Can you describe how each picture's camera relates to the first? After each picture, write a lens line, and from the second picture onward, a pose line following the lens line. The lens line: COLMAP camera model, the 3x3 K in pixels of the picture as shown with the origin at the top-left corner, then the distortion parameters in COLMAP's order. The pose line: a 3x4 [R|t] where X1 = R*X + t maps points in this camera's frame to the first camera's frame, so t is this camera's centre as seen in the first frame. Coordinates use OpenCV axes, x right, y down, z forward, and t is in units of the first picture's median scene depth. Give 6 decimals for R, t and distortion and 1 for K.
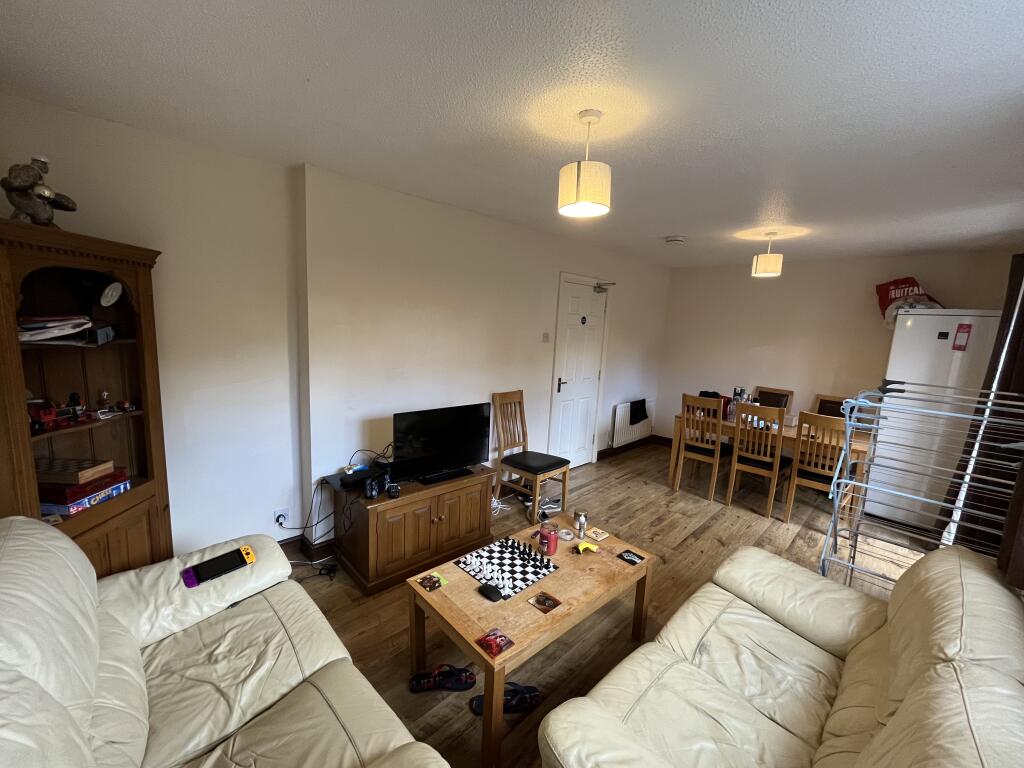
lens RADIAL K [[416.8, 0, 515.5], [0, 416.8, 392.2], [0, 0, 1]] dist [-0.002267, -0.000234]
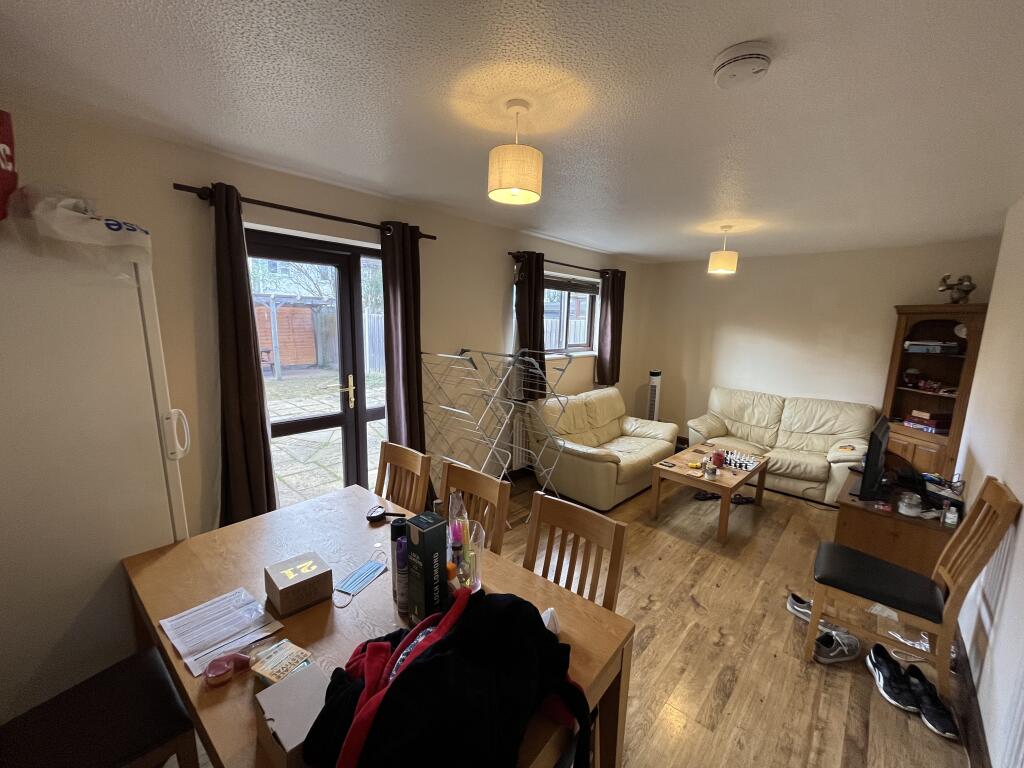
lens RADIAL K [[417.9, 0, 518.6], [0, 417.9, 388.0], [0, 0, 1]] dist [-0.001228, -0.000203]
pose [[-0.995278, -0.072923, -0.064068, 0.599989], [-0.089462, 0.945234, 0.313894, -0.214518], [0.037670, 0.318144, -0.947294, 1.483065]]
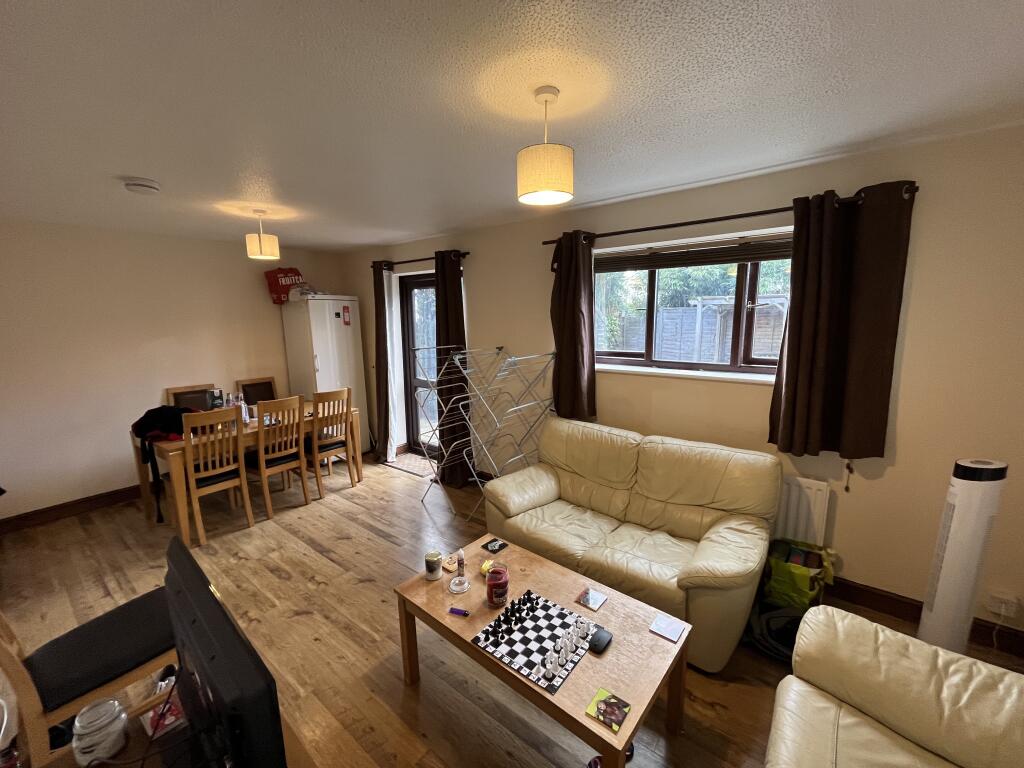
lens RADIAL K [[414.9, 0, 509.7], [0, 414.9, 383.5], [0, 0, 1]] dist [-0.003665, -0.000483]
pose [[-0.112994, -0.208621, 0.971447, -0.387596], [0.171883, 0.958864, 0.225912, -0.129262], [-0.978616, 0.192502, -0.072487, 0.583439]]
